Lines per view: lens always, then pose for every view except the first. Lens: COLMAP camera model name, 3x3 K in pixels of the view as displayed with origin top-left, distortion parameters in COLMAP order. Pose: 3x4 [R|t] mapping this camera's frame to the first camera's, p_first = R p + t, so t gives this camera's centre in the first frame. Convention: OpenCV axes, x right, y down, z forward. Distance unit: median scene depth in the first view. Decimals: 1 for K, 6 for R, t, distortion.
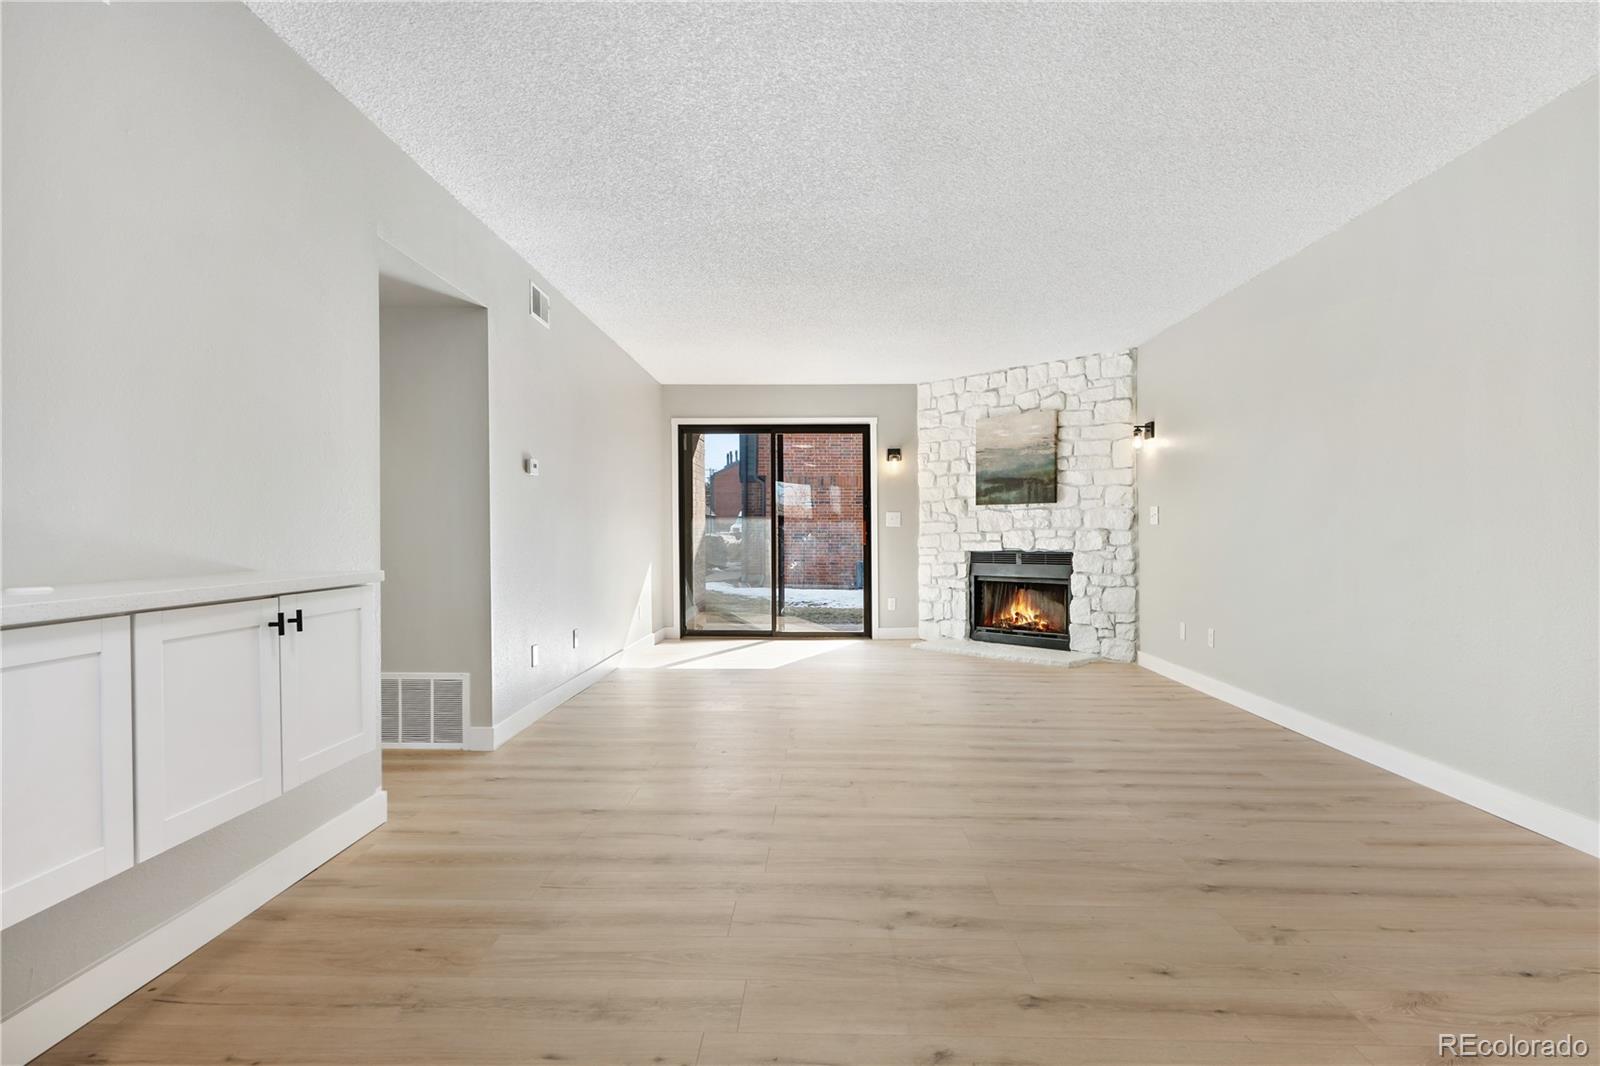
lens RADIAL K [[811.8, 0, 792.6], [0, 811.8, 531.5], [0, 0, 1]] dist [-0.000165, 0.009662]
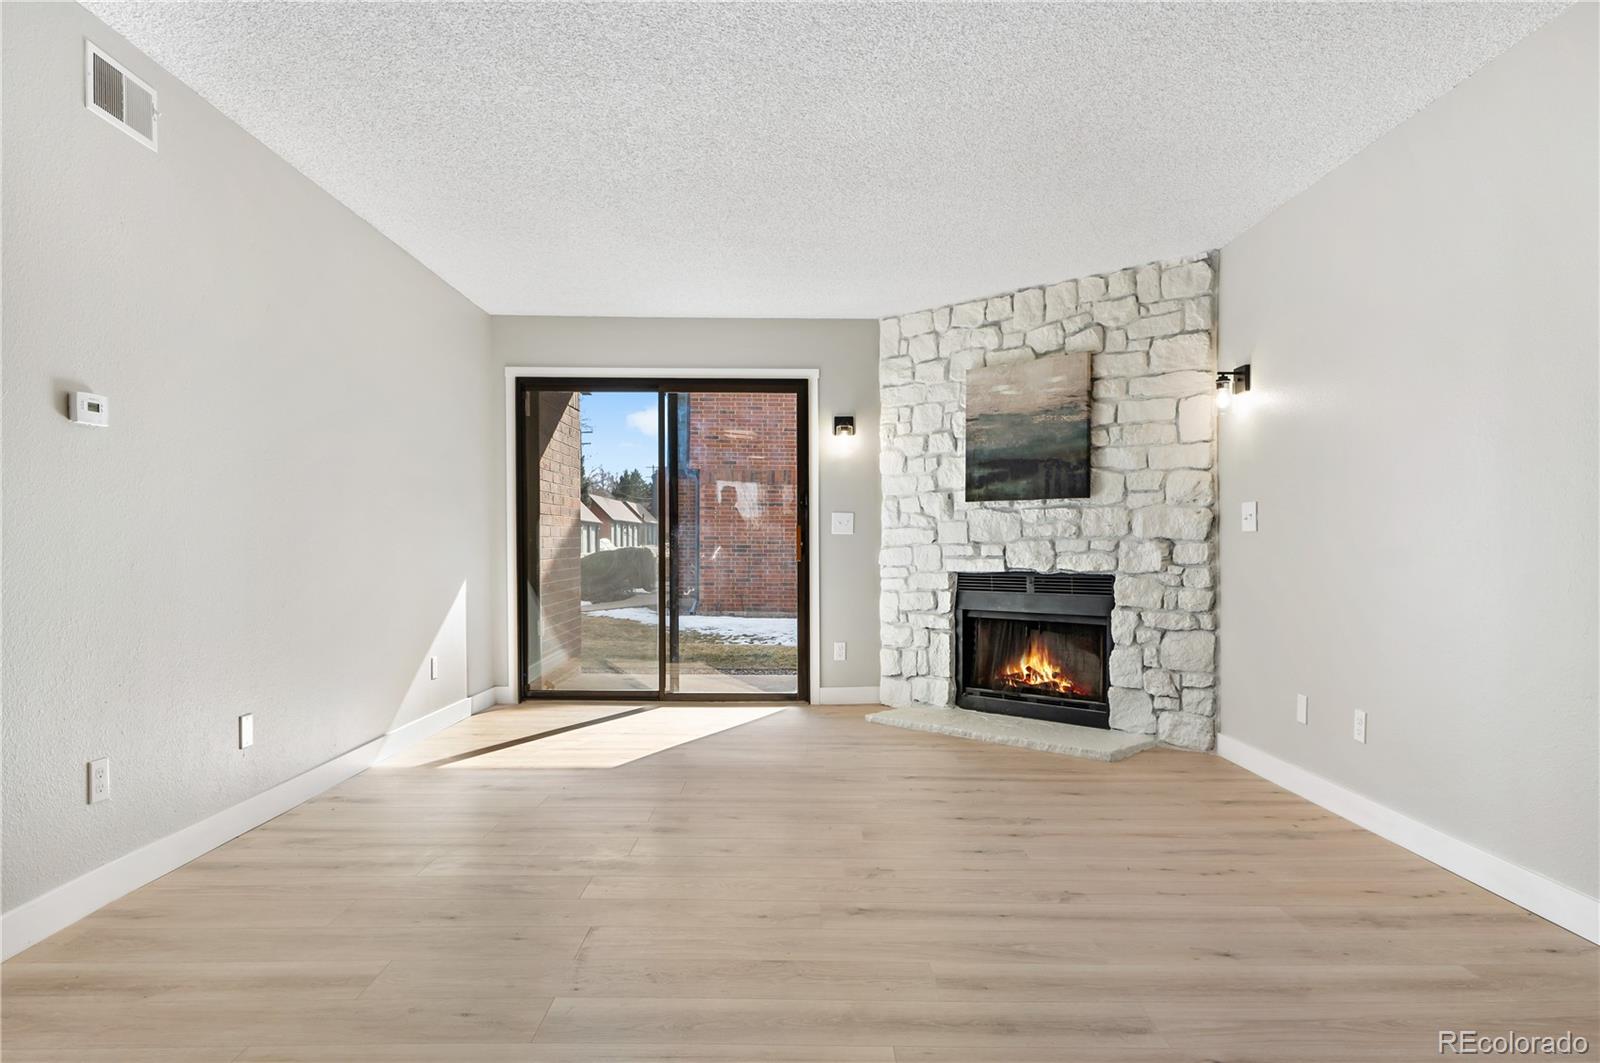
lens RADIAL K [[962.3, 0, 804.0], [0, 962.3, 546.0], [0, 0, 1]] dist [-0.000975, -0.000012]
pose [[0.998917, 0.004368, 0.046332, 0.064315], [-0.004516, 0.999985, 0.003095, 0.001403], [-0.046318, -0.003301, 0.998921, 0.249191]]
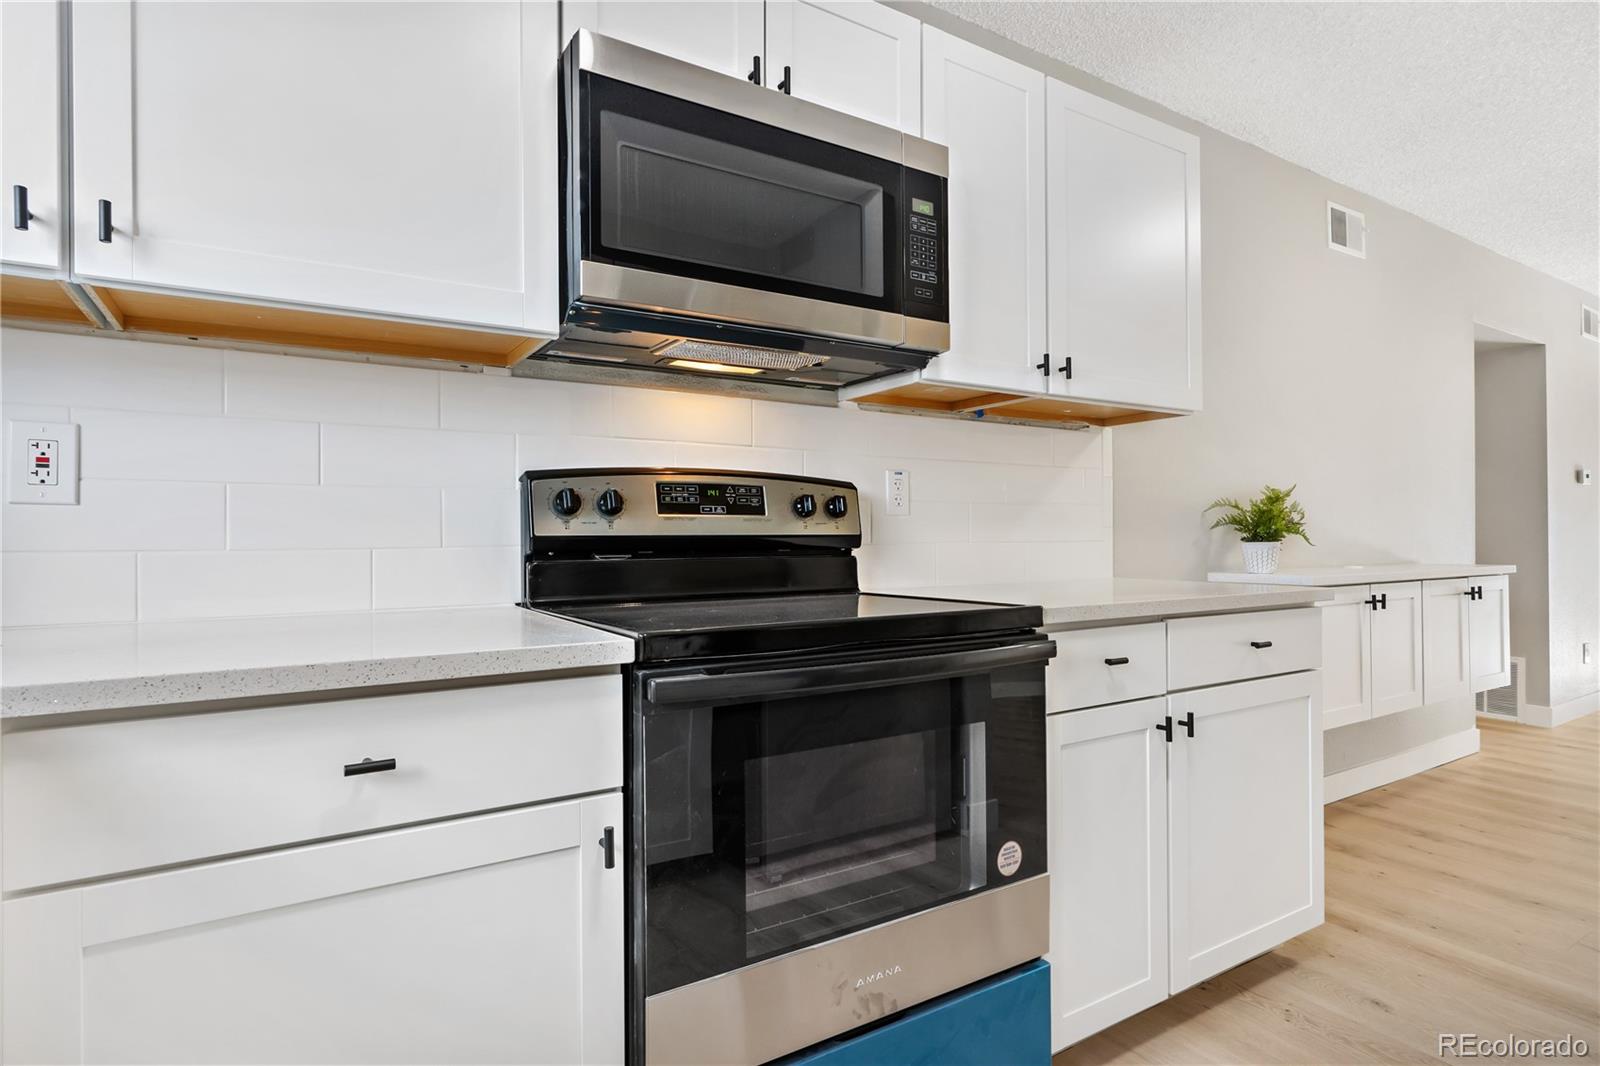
lens RADIAL K [[842.2, 0, 800.0], [0, 842.2, 533.0], [0, 0, 1]] dist [-0.002903, 0.000787]
pose [[0.563407, 0.000337, -0.826179, 0.008768], [0.000451, 1.000000, 0.000716, -0.004362], [0.826179, -0.000776, 0.563407, -0.316526]]
